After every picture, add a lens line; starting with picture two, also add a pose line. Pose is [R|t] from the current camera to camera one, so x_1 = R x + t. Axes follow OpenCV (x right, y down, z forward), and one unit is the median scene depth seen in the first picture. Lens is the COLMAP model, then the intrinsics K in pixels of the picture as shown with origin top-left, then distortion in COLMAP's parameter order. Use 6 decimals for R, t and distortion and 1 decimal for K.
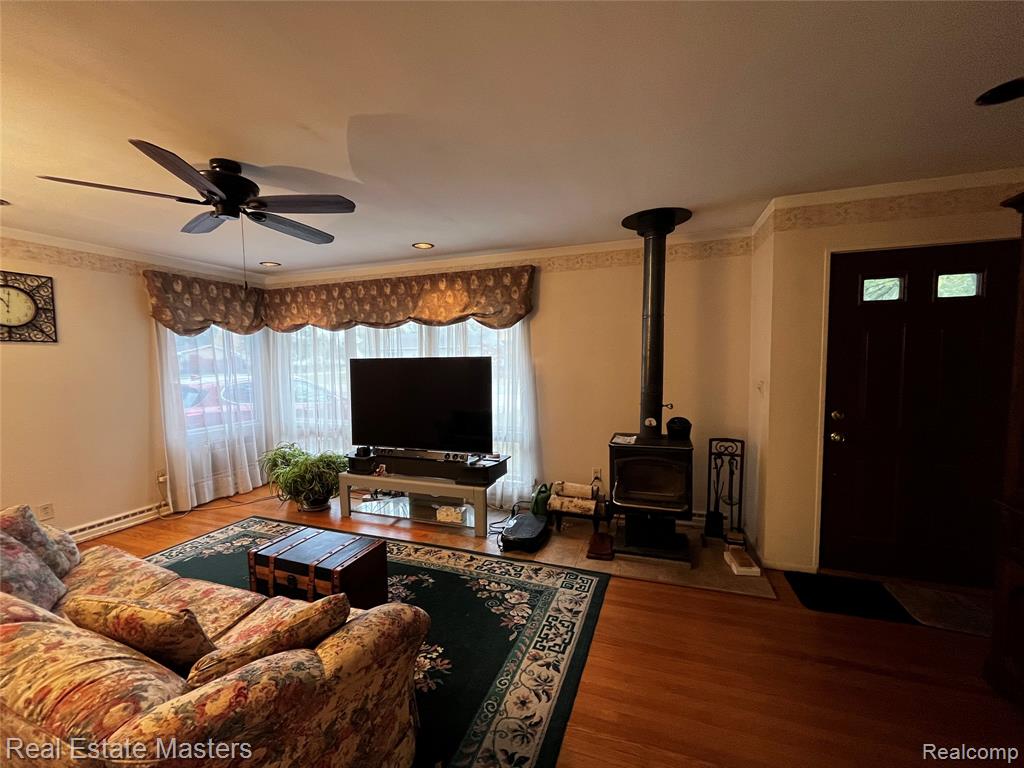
lens RADIAL K [[413.4, 0, 510.1], [0, 413.4, 387.2], [0, 0, 1]] dist [-0.001843, -0.000489]
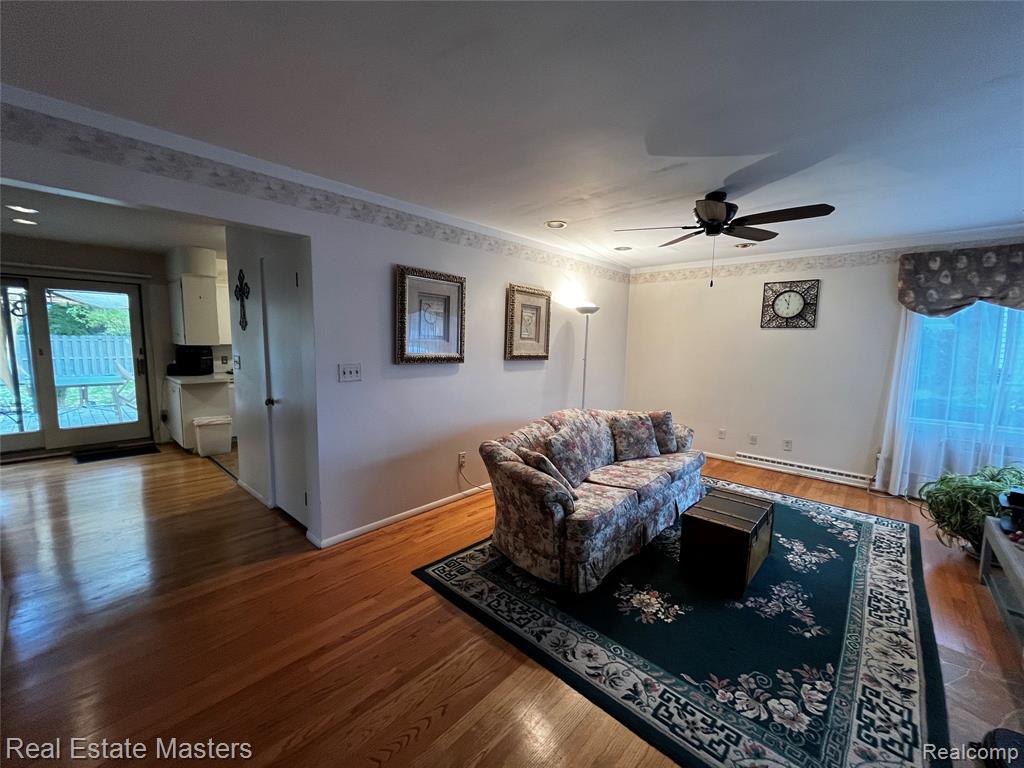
lens RADIAL K [[413.4, 0, 510.1], [0, 413.4, 387.2], [0, 0, 1]] dist [-0.001843, -0.000489]
pose [[-0.383598, 0.112240, -0.916654, 0.592065], [-0.076702, 0.985285, 0.152741, -0.048755], [0.920309, 0.128901, -0.369345, 0.640015]]
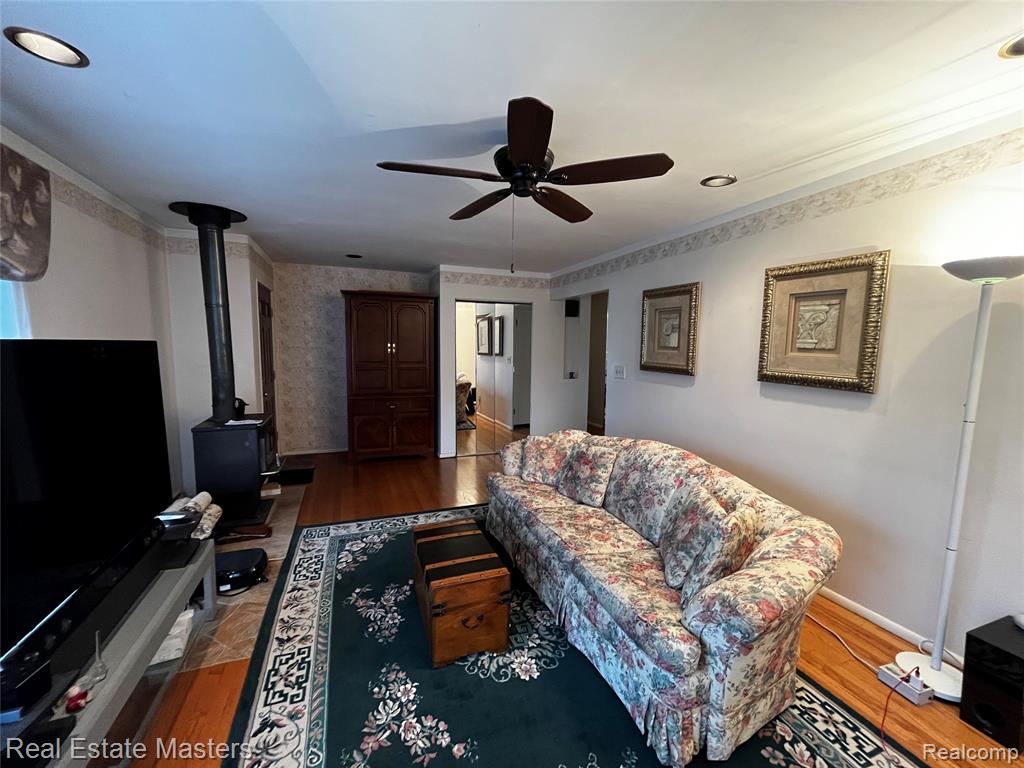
lens RADIAL K [[413.4, 0, 510.1], [0, 413.4, 387.2], [0, 0, 1]] dist [-0.001843, -0.000489]
pose [[-0.655787, -0.070686, 0.751630, -0.945790], [0.052429, 0.988939, 0.138748, -0.072780], [-0.753123, 0.130396, -0.644827, 1.136768]]
